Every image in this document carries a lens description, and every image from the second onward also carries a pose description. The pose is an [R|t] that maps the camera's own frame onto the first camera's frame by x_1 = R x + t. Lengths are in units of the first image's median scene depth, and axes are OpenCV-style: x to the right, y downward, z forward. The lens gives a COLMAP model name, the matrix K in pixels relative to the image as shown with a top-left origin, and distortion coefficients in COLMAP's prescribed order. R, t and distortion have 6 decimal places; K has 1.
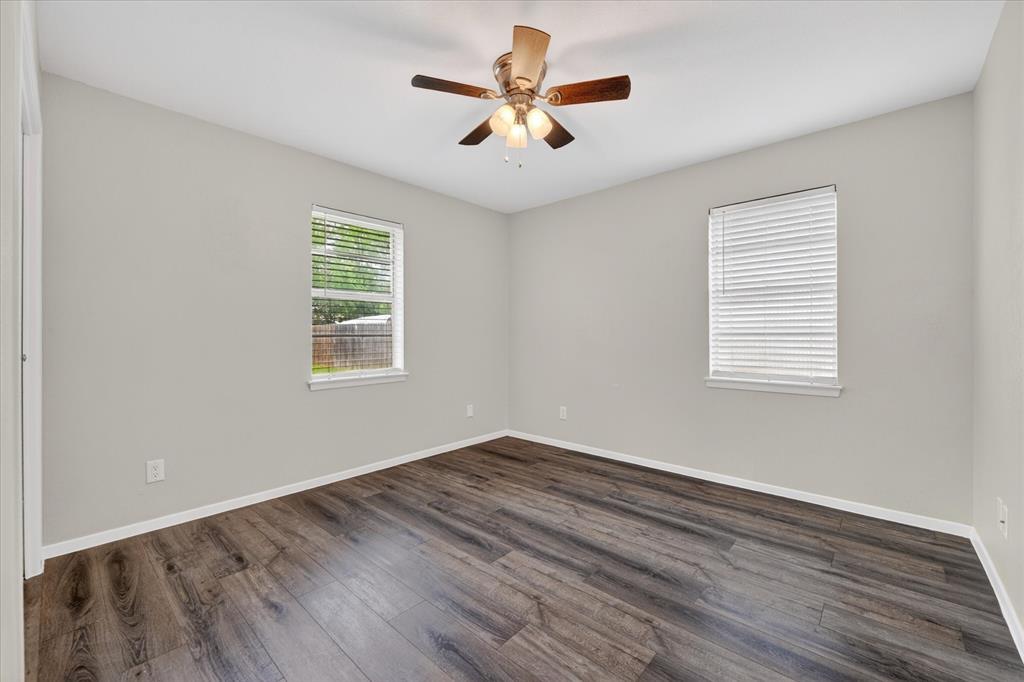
lens RADIAL K [[411.0, 0, 526.8], [0, 411.0, 345.0], [0, 0, 1]] dist [-0.009255, 0.000136]
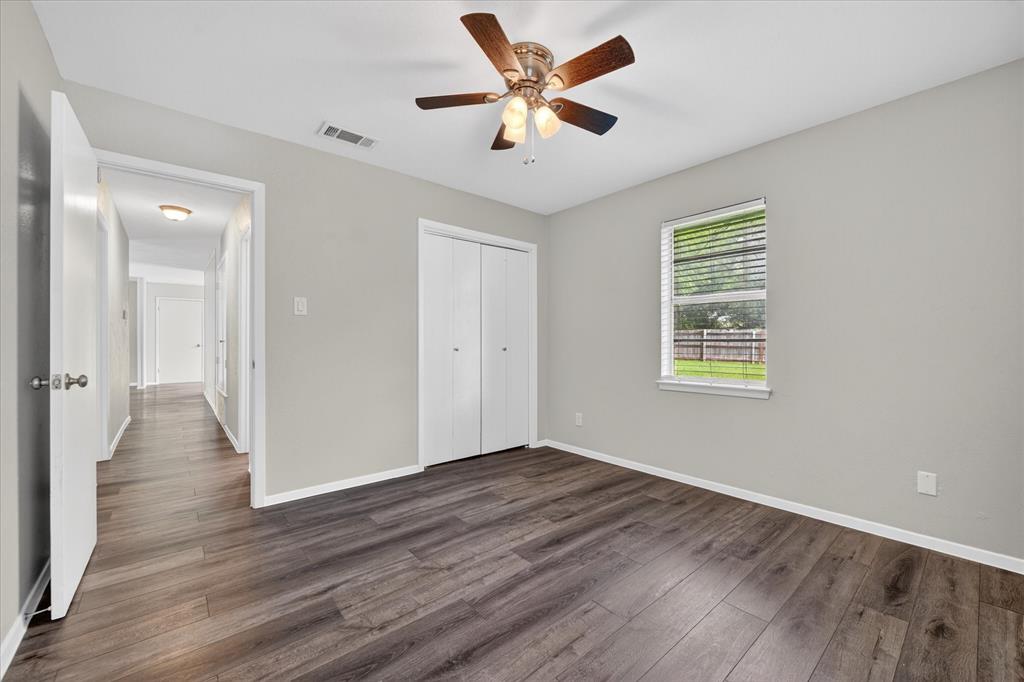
lens RADIAL K [[411.0, 0, 509.1], [0, 411.0, 337.5], [0, 0, 1]] dist [-0.009255, 0.000136]
pose [[-0.160327, -0.008403, -0.987028, 0.899781], [-0.025268, 0.999671, -0.004406, -0.019945], [0.986740, 0.024234, -0.160487, 1.060437]]
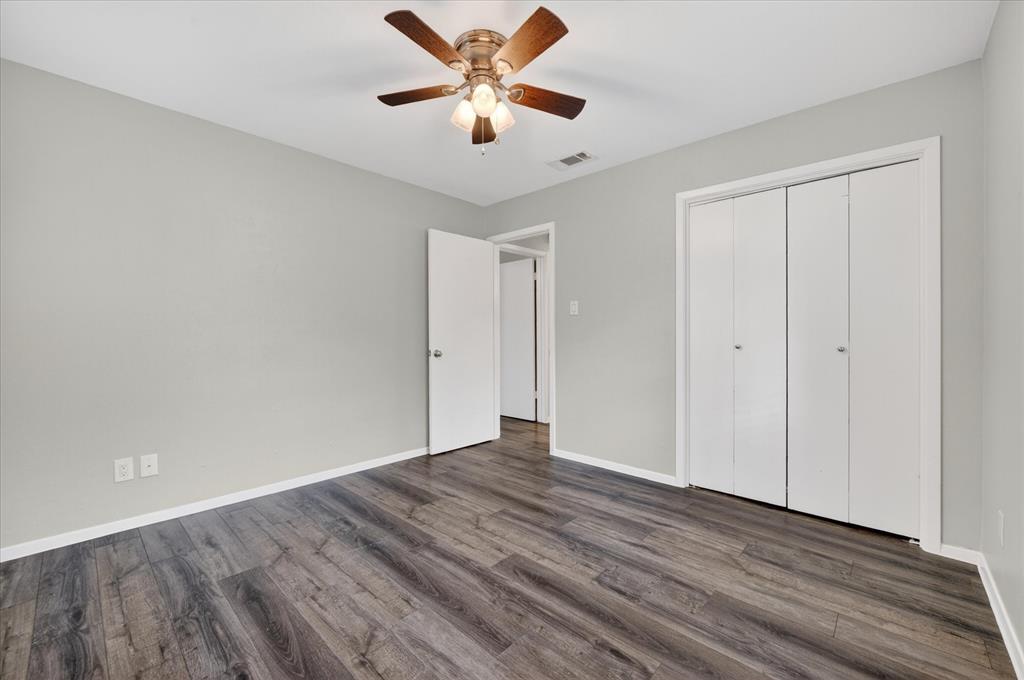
lens RADIAL K [[411.0, 0, 518.6], [0, 411.0, 338.5], [0, 0, 1]] dist [-0.009255, 0.000136]
pose [[-0.999358, 0.000498, 0.035830, -0.126535], [0.001636, 0.999495, 0.031725, -0.039346], [-0.035796, 0.031764, -0.998854, 1.851094]]
